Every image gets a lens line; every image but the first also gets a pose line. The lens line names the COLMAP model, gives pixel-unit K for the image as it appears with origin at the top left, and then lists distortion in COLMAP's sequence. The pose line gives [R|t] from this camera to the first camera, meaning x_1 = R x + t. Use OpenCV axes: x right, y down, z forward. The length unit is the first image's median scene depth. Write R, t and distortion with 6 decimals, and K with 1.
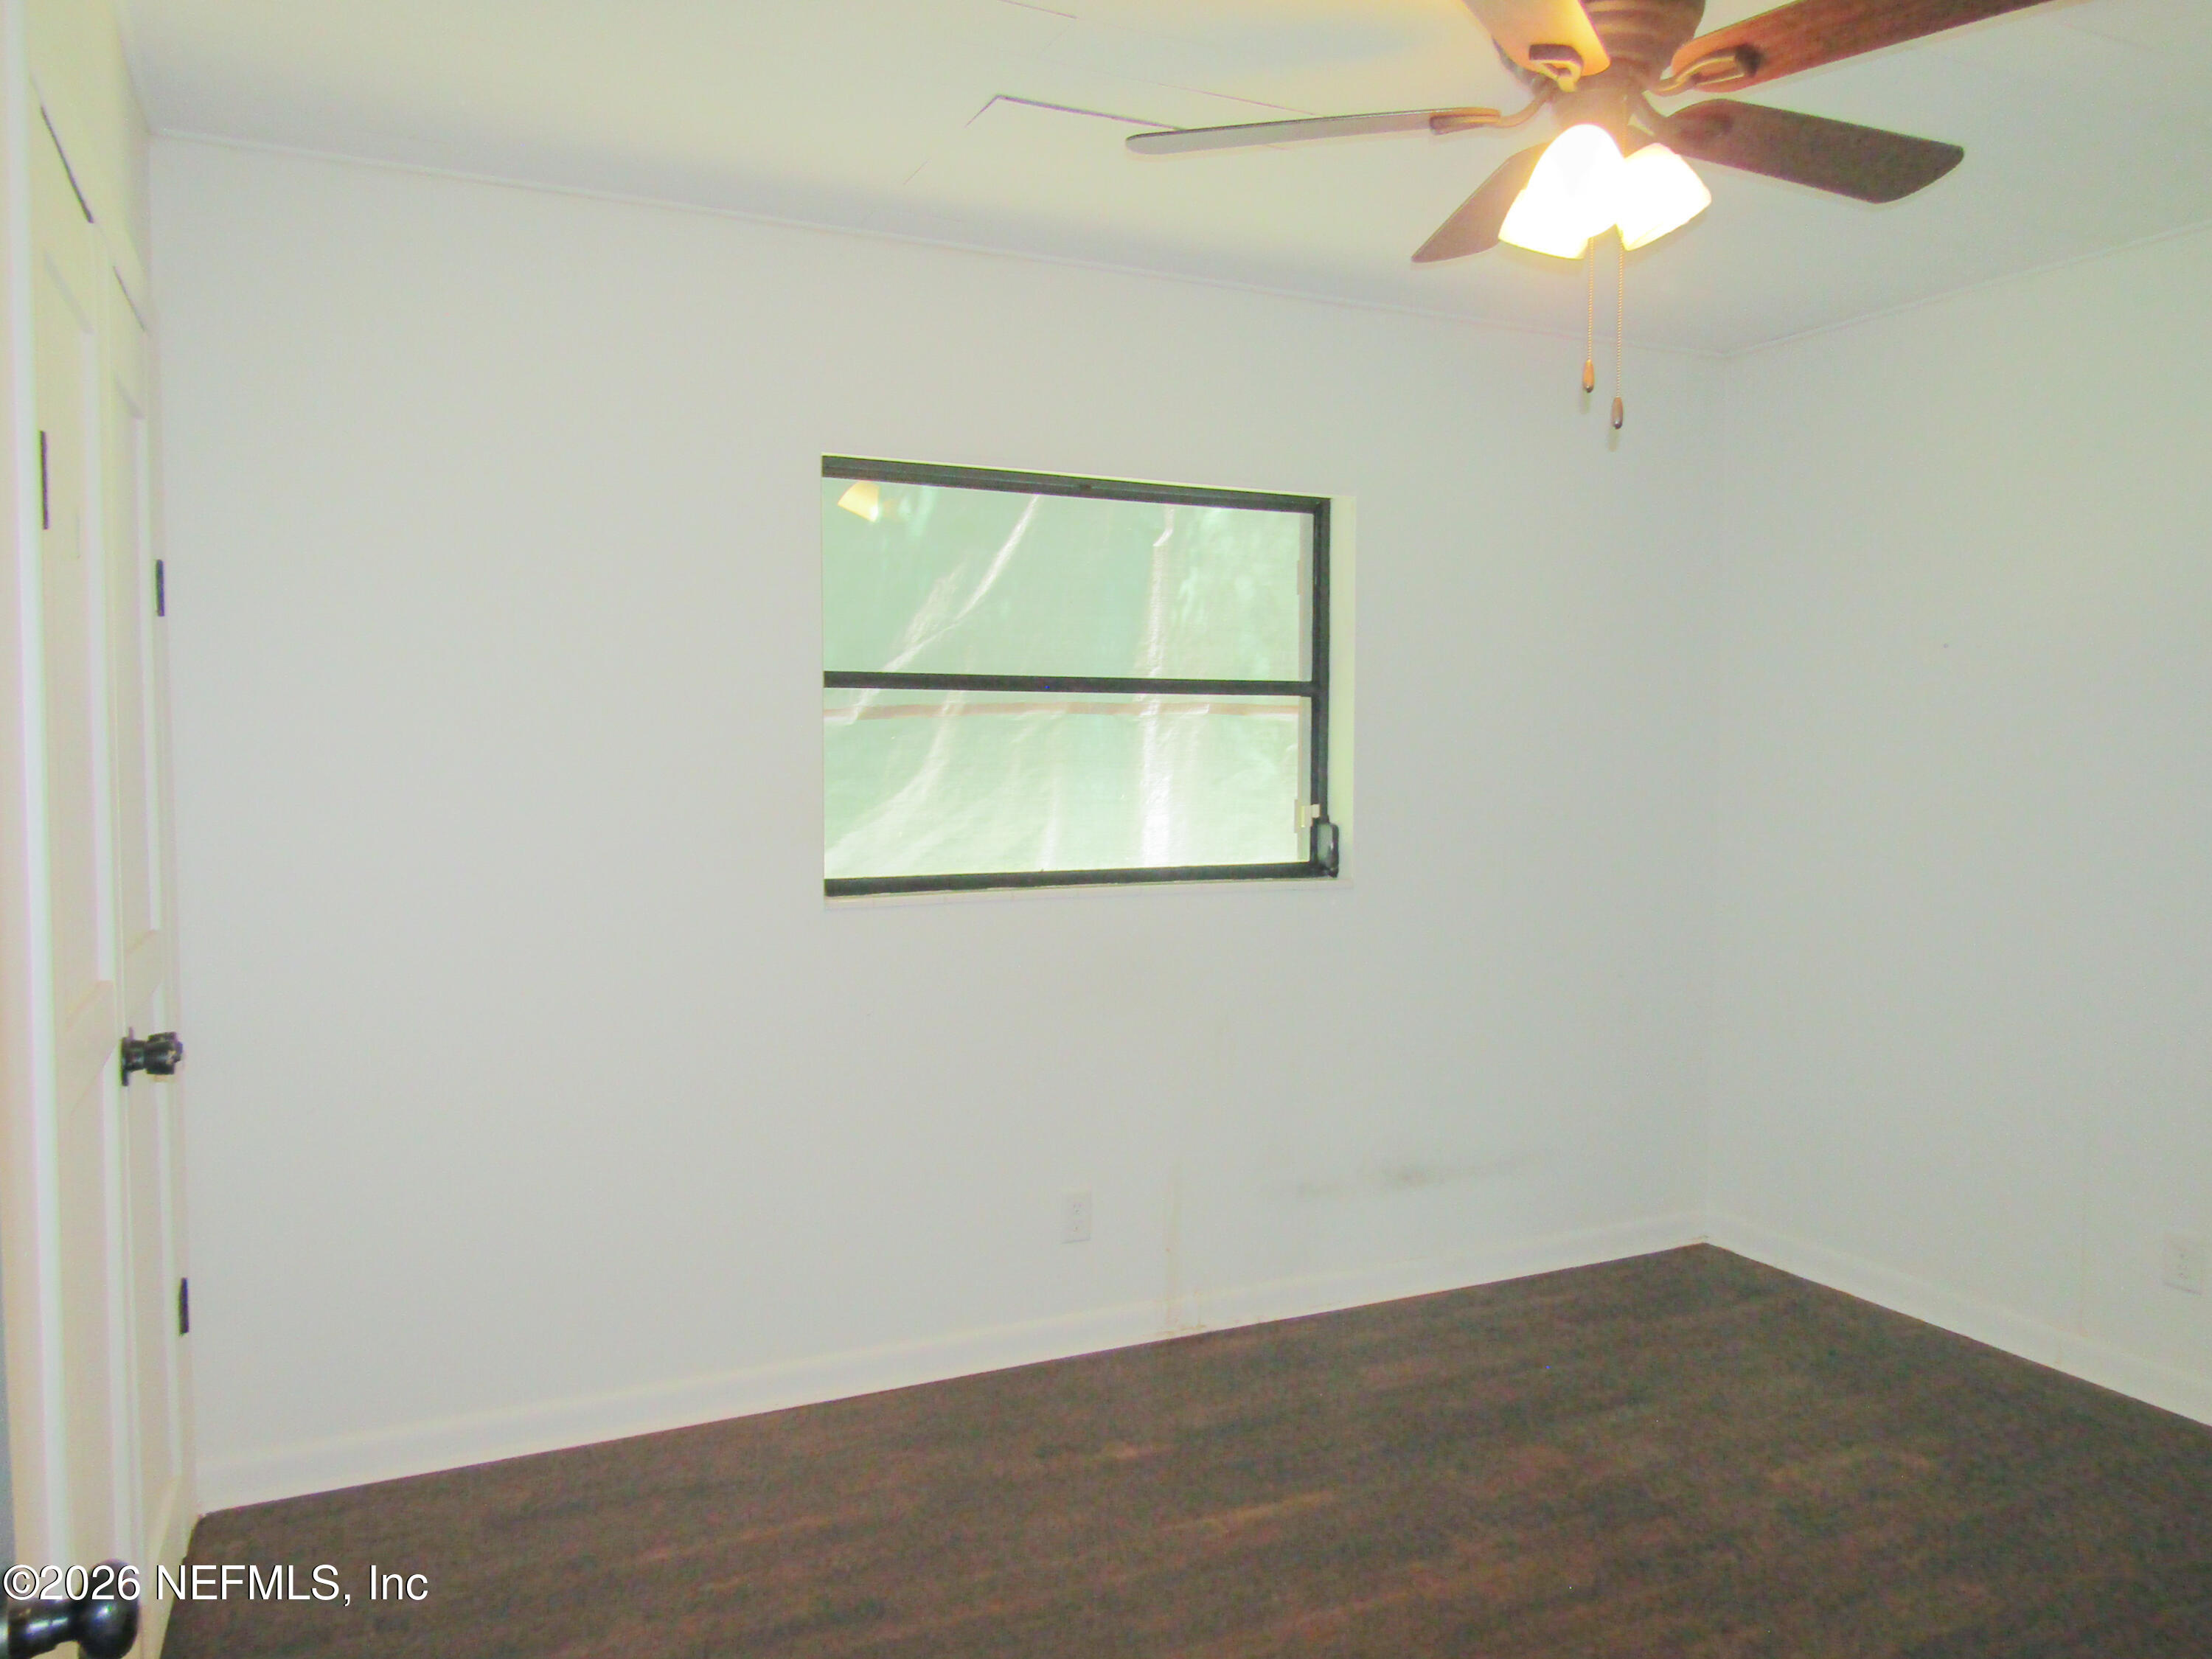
lens RADIAL K [[1617.1, 0, 1116.5], [0, 1617.1, 828.3], [0, 0, 1]] dist [-0.005291, 0.000432]
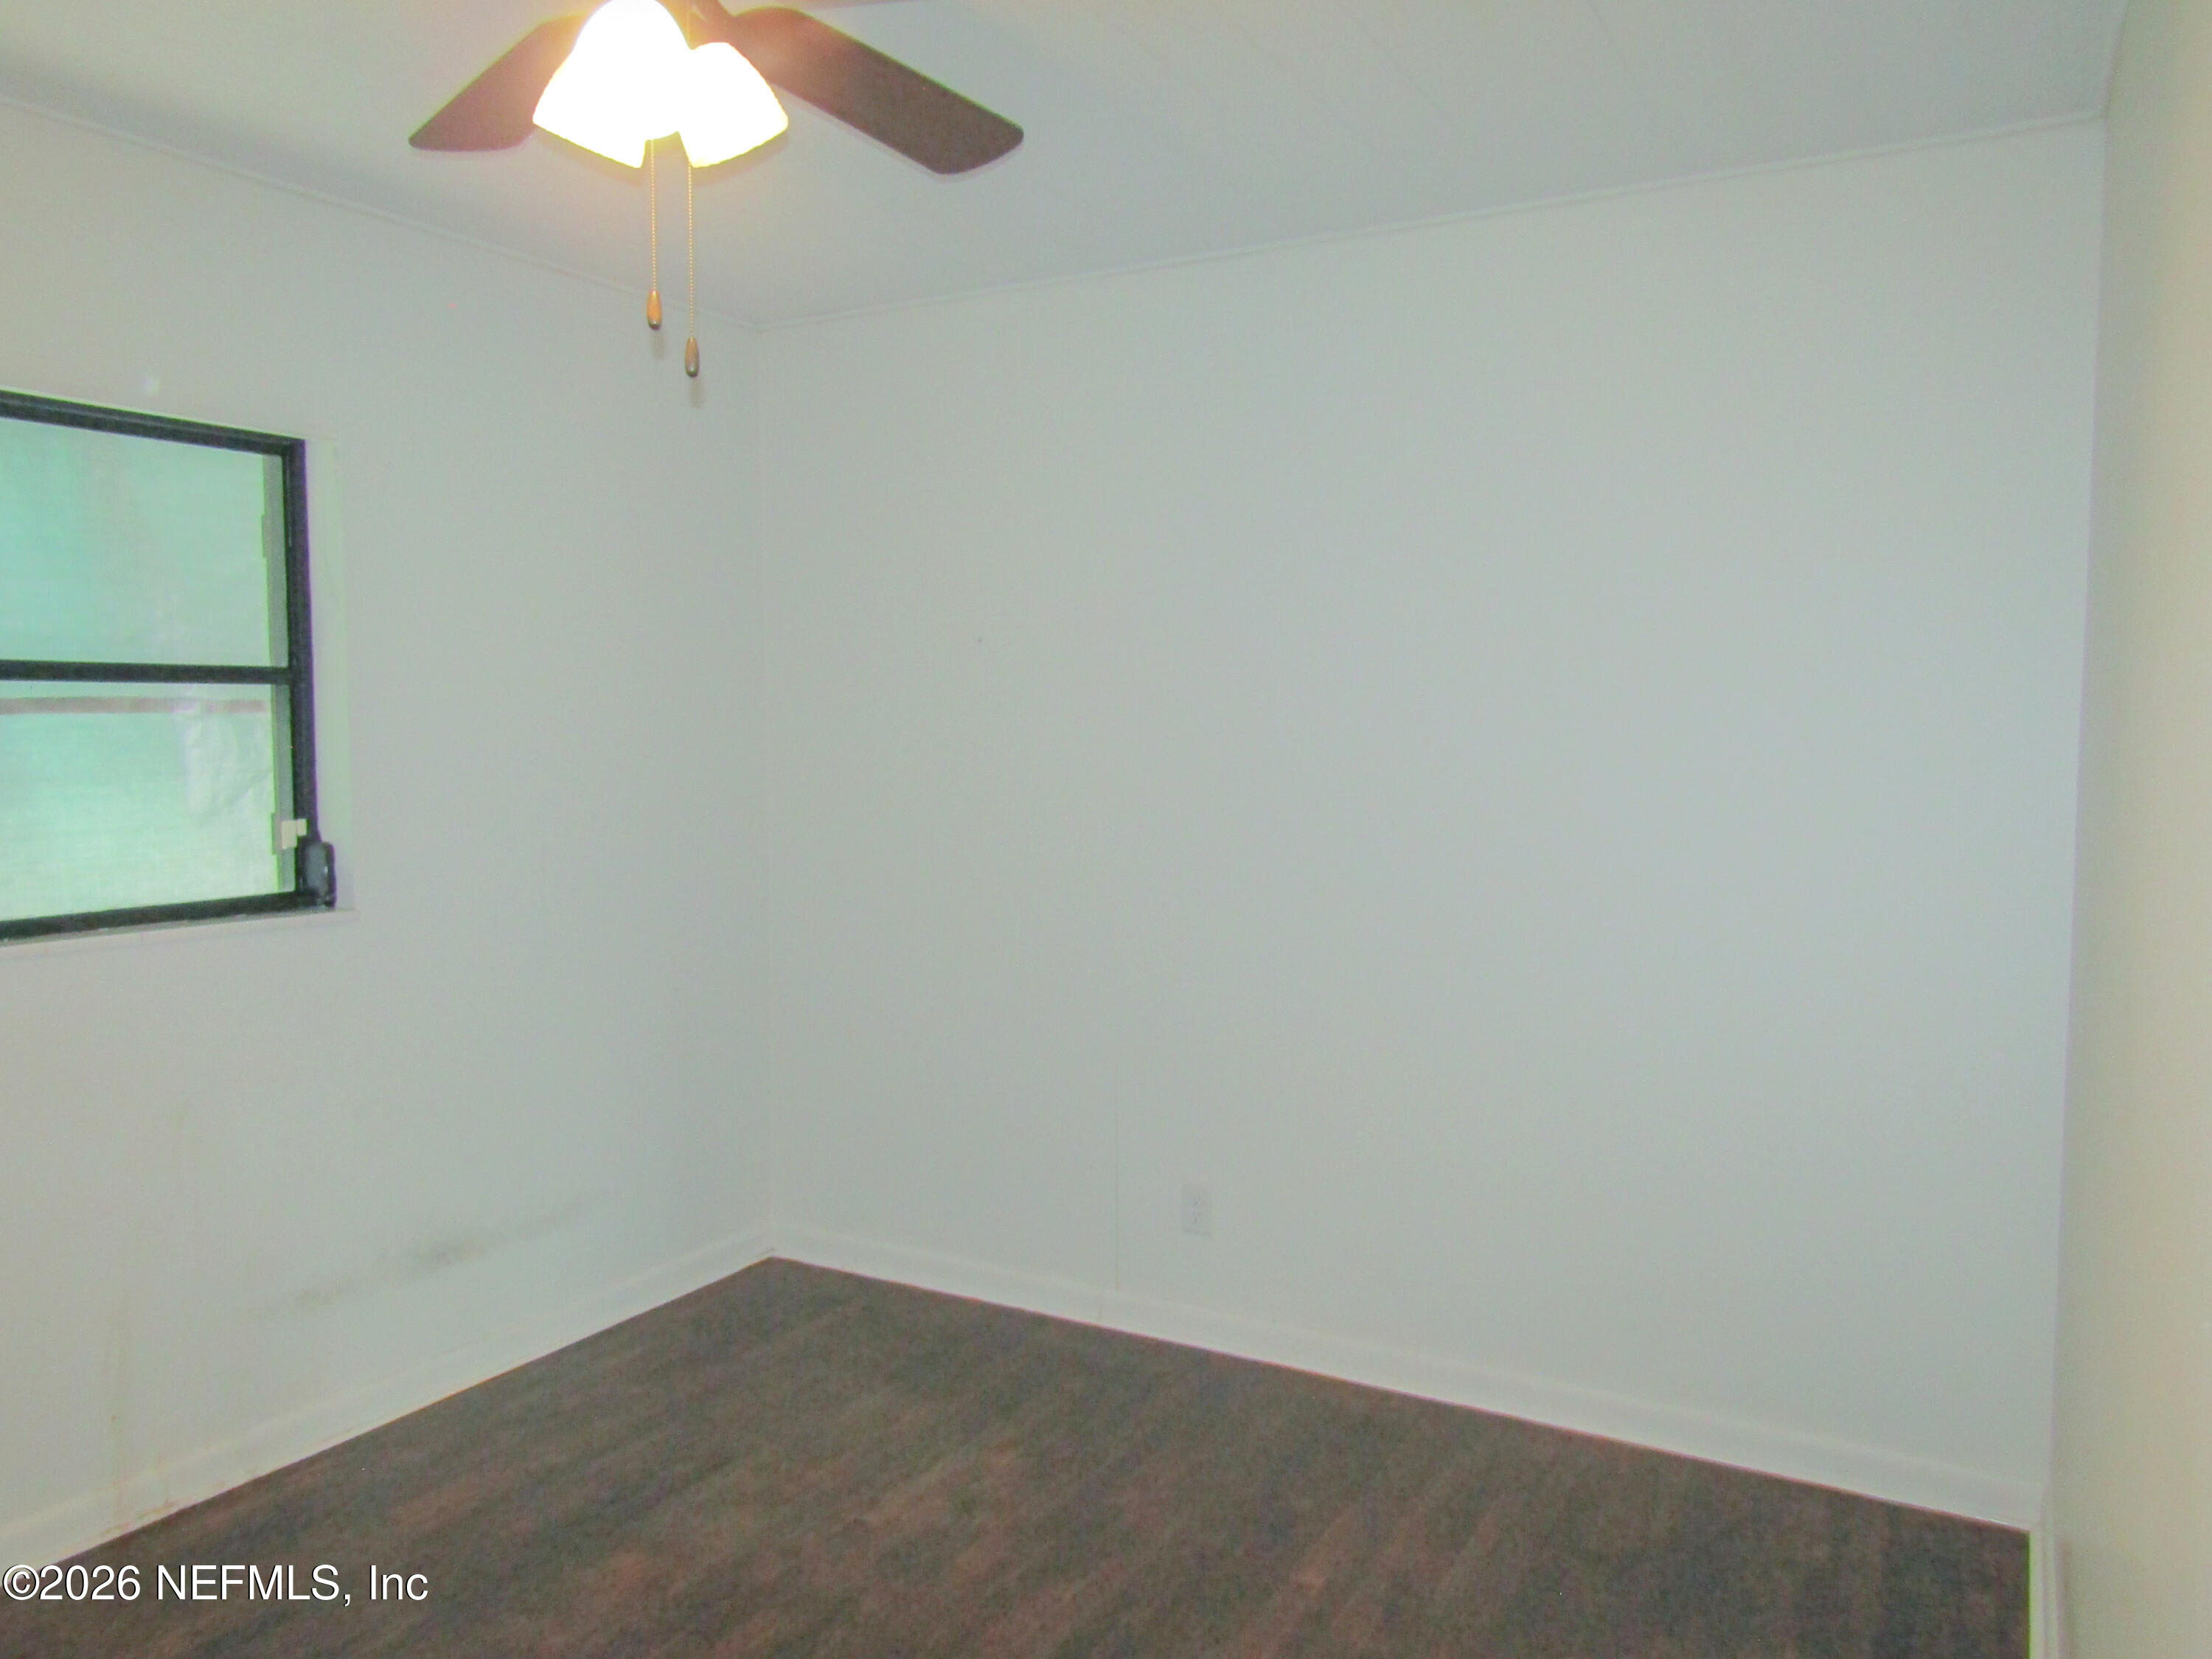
lens RADIAL K [[1617.1, 0, 1116.5], [0, 1617.1, 828.3], [0, 0, 1]] dist [-0.005291, 0.000432]
pose [[0.827513, -0.042327, 0.559849, 0.008969], [0.033912, 0.999102, 0.025411, -0.017313], [-0.560421, -0.002042, 0.828205, 0.106534]]
